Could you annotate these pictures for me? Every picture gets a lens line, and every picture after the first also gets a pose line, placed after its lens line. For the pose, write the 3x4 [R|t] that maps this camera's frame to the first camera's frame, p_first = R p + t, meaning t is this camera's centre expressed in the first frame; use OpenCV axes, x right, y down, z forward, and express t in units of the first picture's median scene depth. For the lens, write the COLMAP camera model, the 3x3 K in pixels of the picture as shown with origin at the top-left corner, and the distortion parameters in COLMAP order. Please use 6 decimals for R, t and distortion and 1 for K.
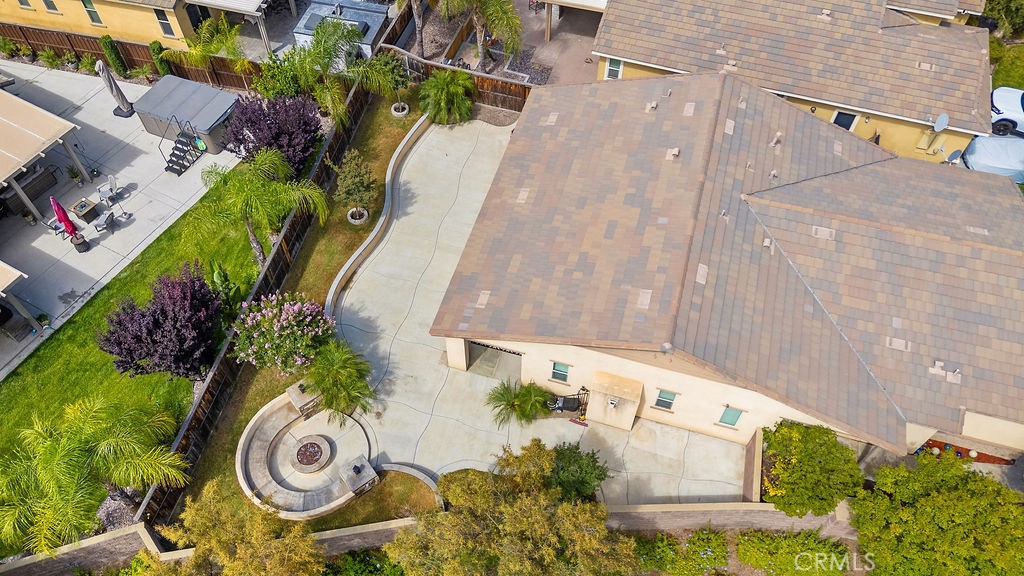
lens RADIAL K [[753.1, 0, 513.5], [0, 753.1, 292.5], [0, 0, 1]] dist [0.052855, -0.008035]
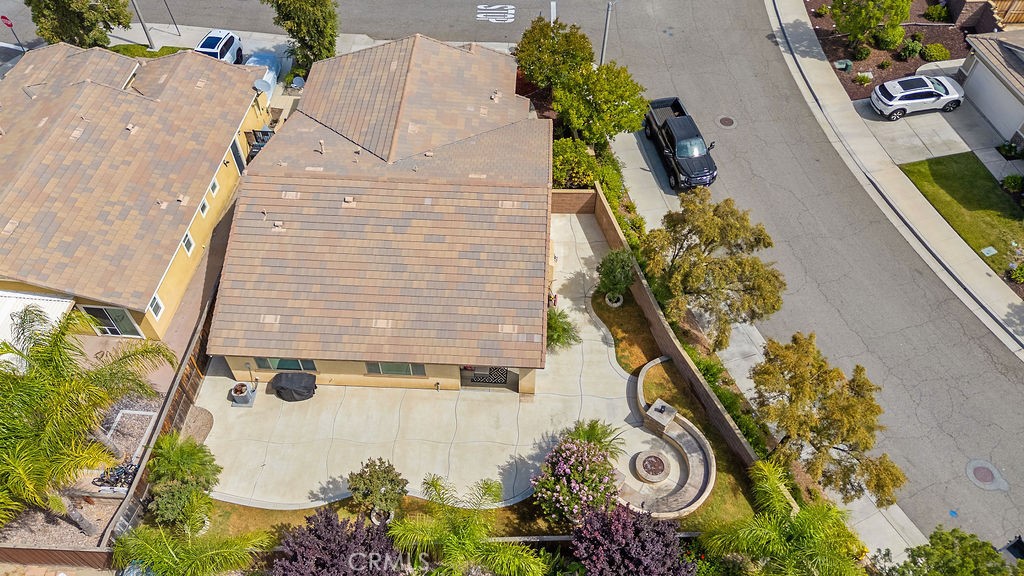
lens RADIAL K [[753.1, 0, 513.5], [0, 753.1, 292.5], [0, 0, 1]] dist [0.052855, -0.008035]
pose [[-0.230229, -0.763970, 0.602781, -0.641622], [0.785472, 0.219781, 0.578558, -0.613601], [-0.574481, 0.606669, 0.549477, 0.291746]]
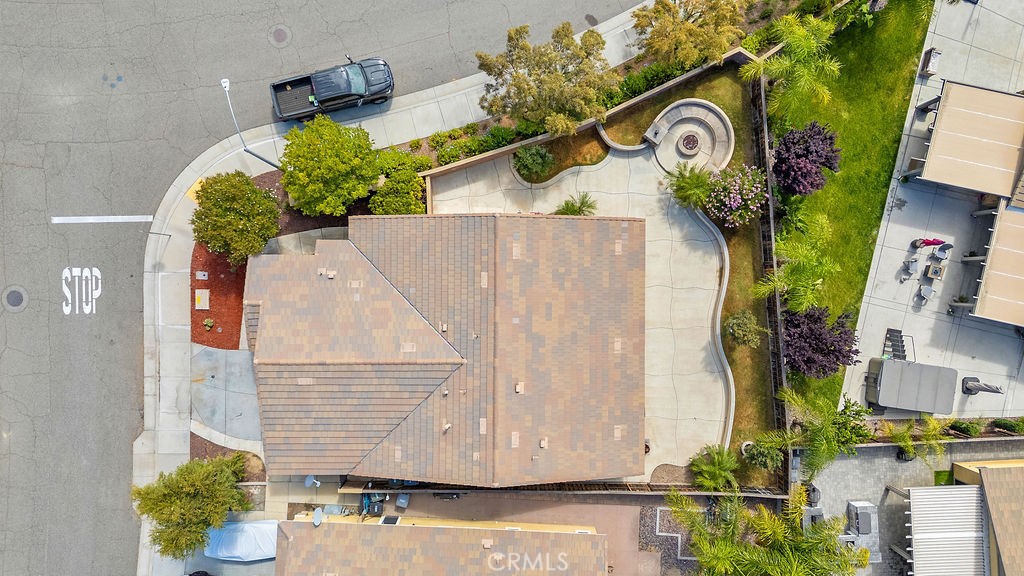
lens RADIAL K [[753.1, 0, 513.5], [0, 753.1, 292.5], [0, 0, 1]] dist [0.052855, -0.008035]
pose [[-0.961718, 0.273495, -0.017268, 0.193133], [-0.233514, -0.784894, 0.573945, -0.798649], [0.143418, 0.556005, 0.818712, -0.190958]]
